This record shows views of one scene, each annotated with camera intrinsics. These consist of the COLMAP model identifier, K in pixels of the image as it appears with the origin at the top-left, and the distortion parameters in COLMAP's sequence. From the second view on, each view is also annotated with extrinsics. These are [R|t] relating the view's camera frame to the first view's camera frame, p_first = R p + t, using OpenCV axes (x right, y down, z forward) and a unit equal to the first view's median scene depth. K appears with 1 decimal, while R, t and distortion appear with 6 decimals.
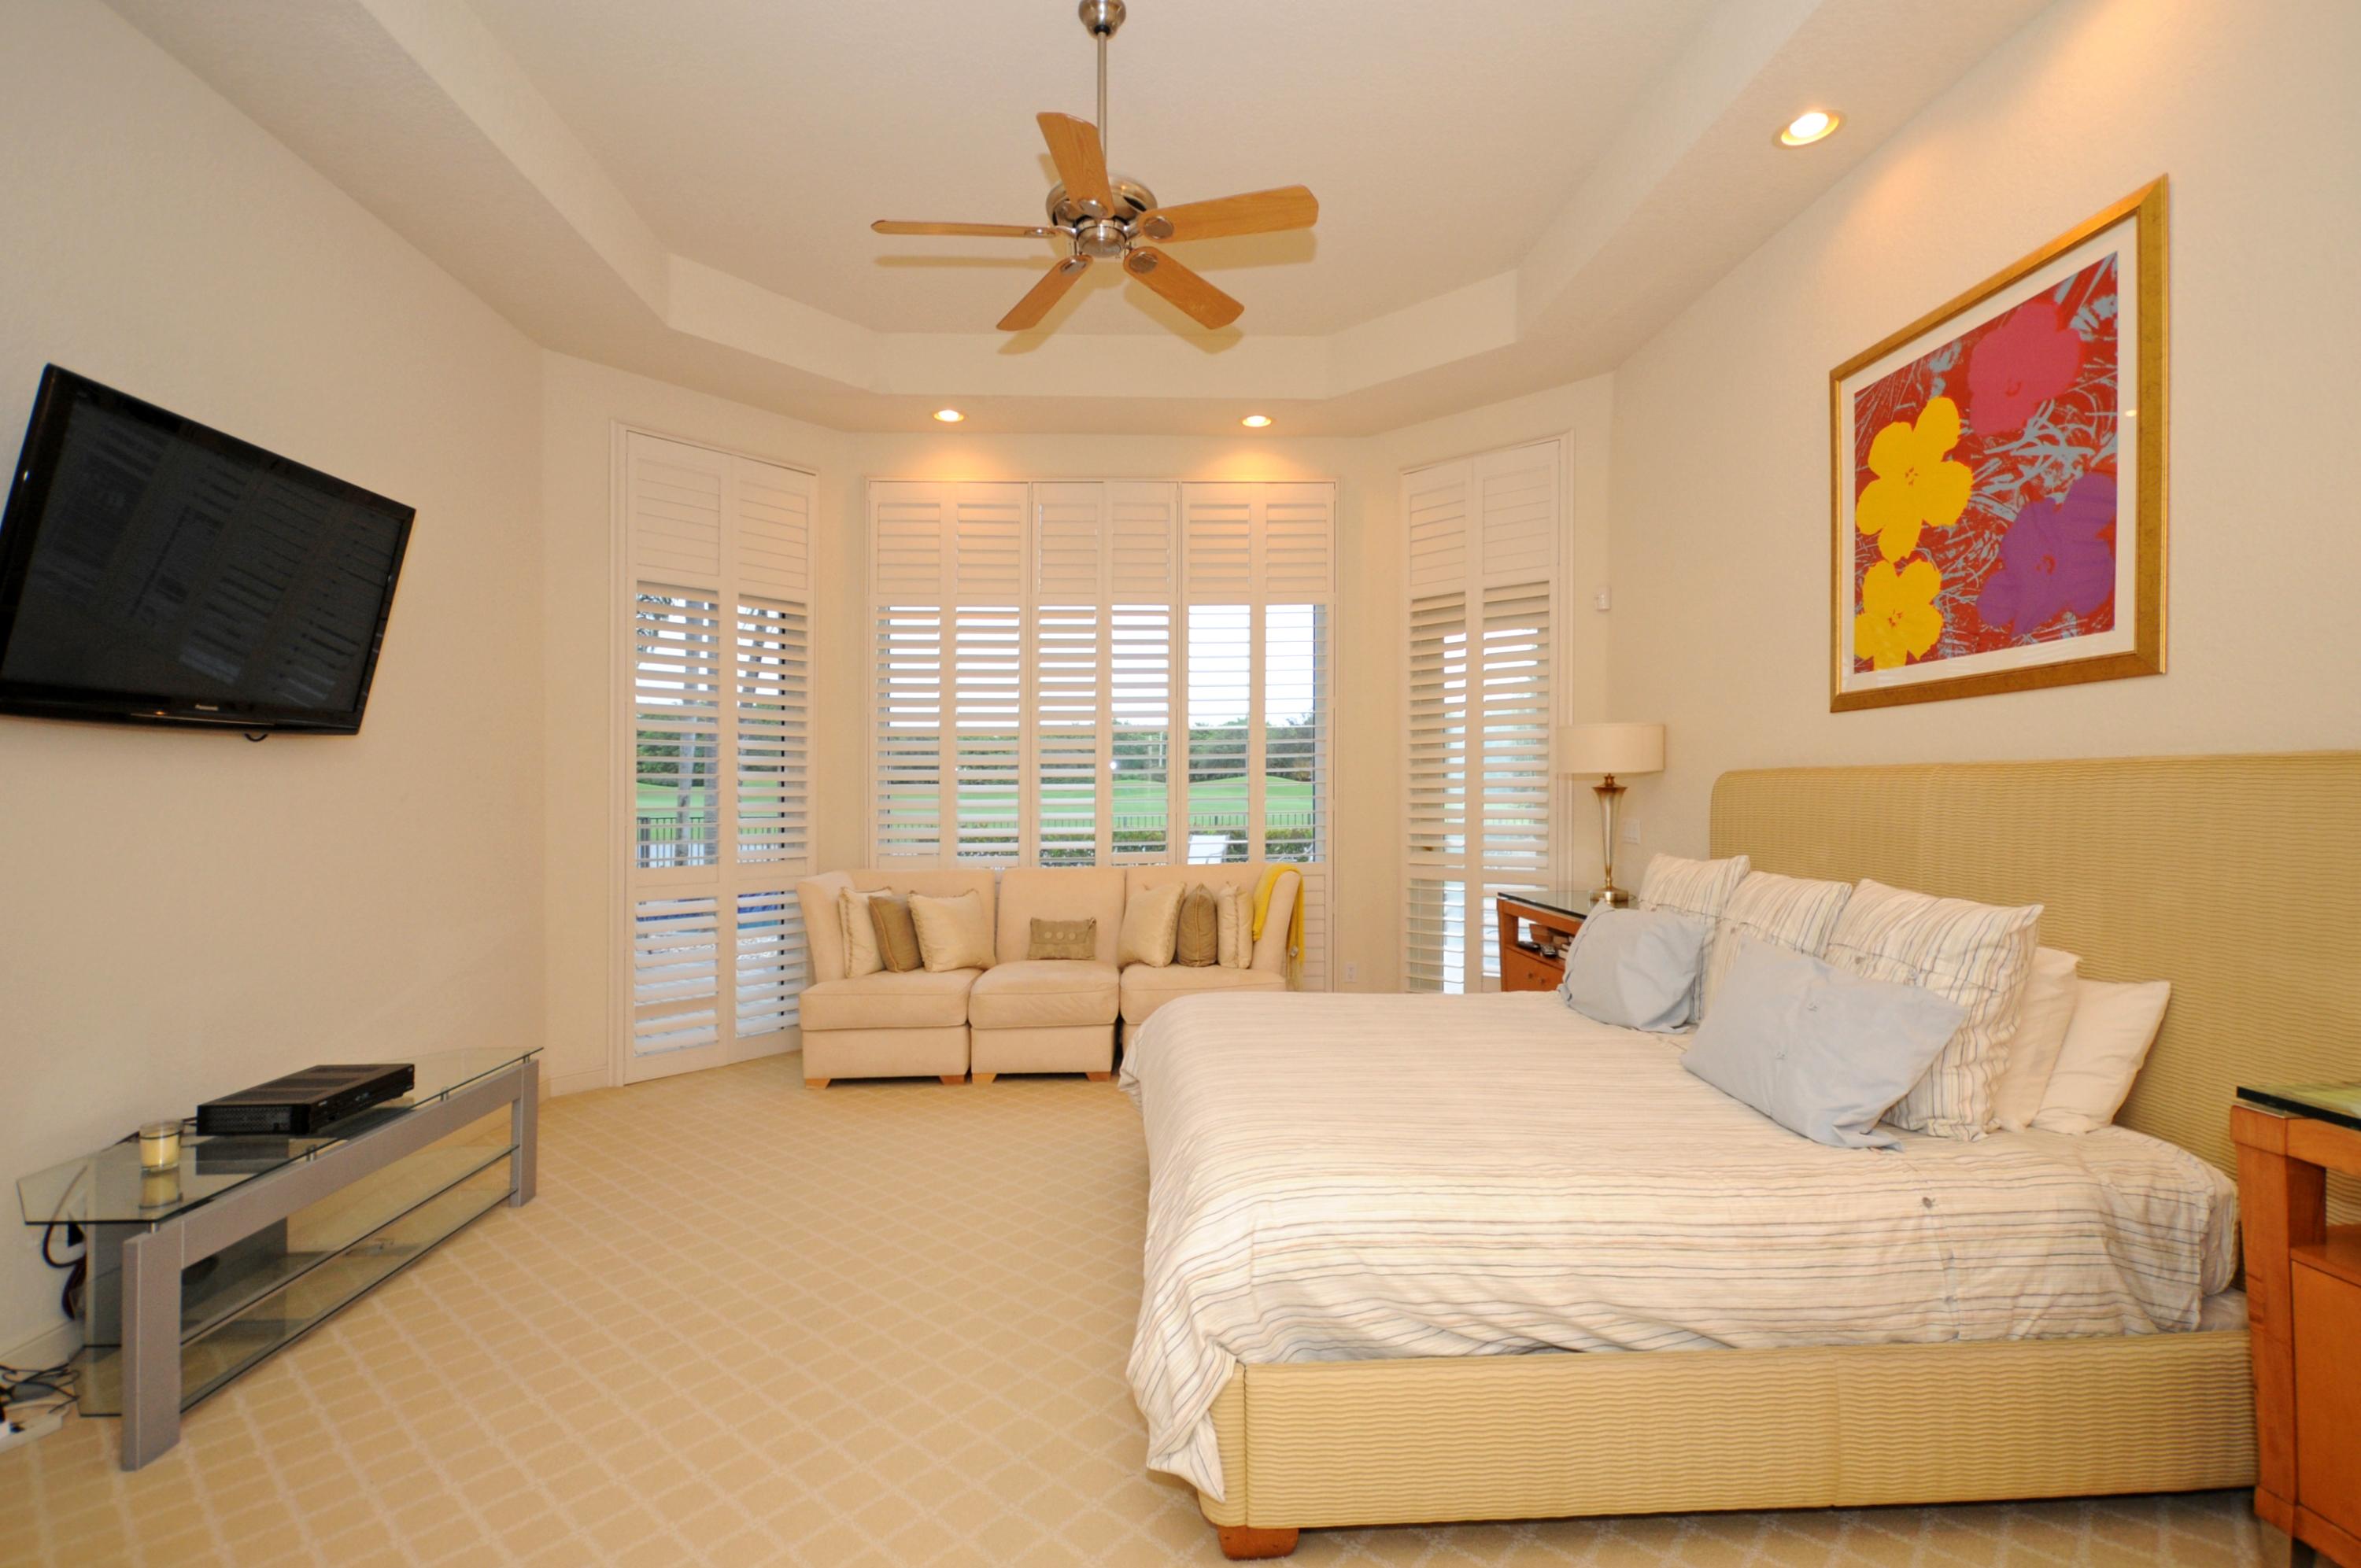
lens RADIAL K [[1048.1, 0, 1183.5], [0, 1048.1, 773.6], [0, 0, 1]] dist [0.010345, -0.003975]
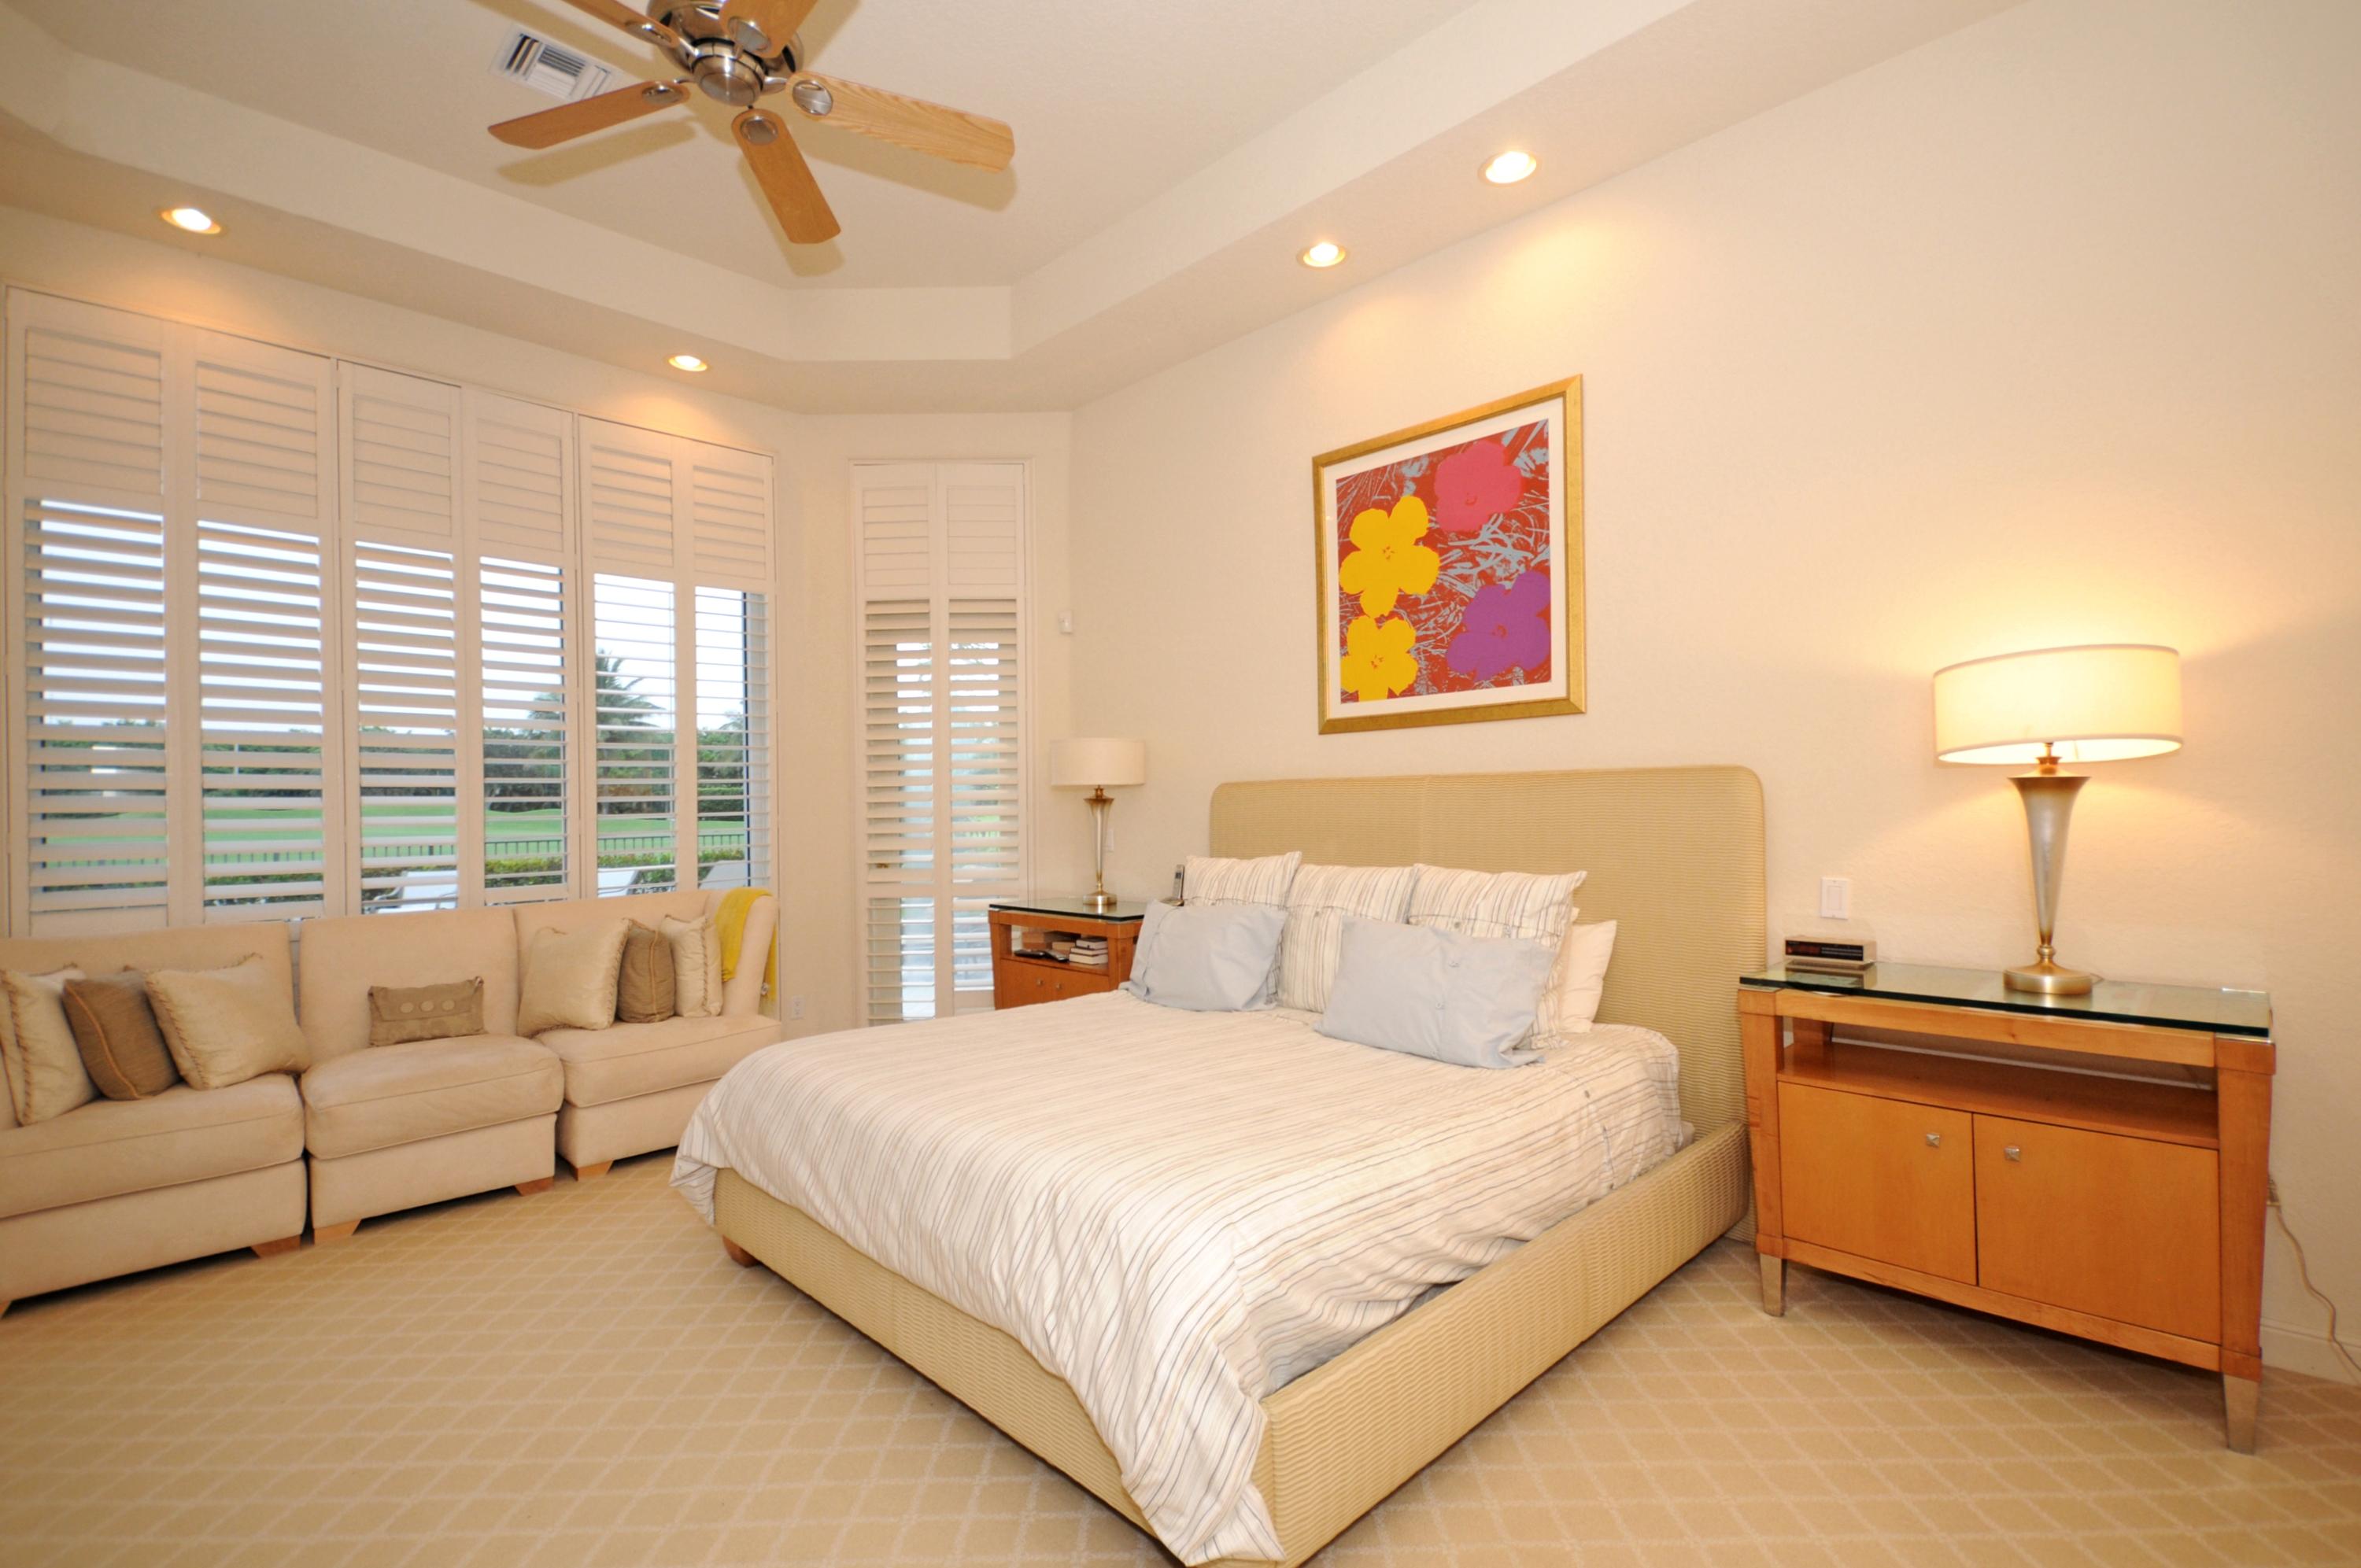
lens RADIAL K [[1048.1, 0, 1178.4], [0, 1048.1, 795.0], [0, 0, 1]] dist [0.010345, -0.003975]
pose [[0.749980, 0.005630, 0.661436, -0.301101], [-0.002843, 0.999982, -0.005288, 0.018358], [-0.661454, 0.002086, 0.749983, 0.179549]]
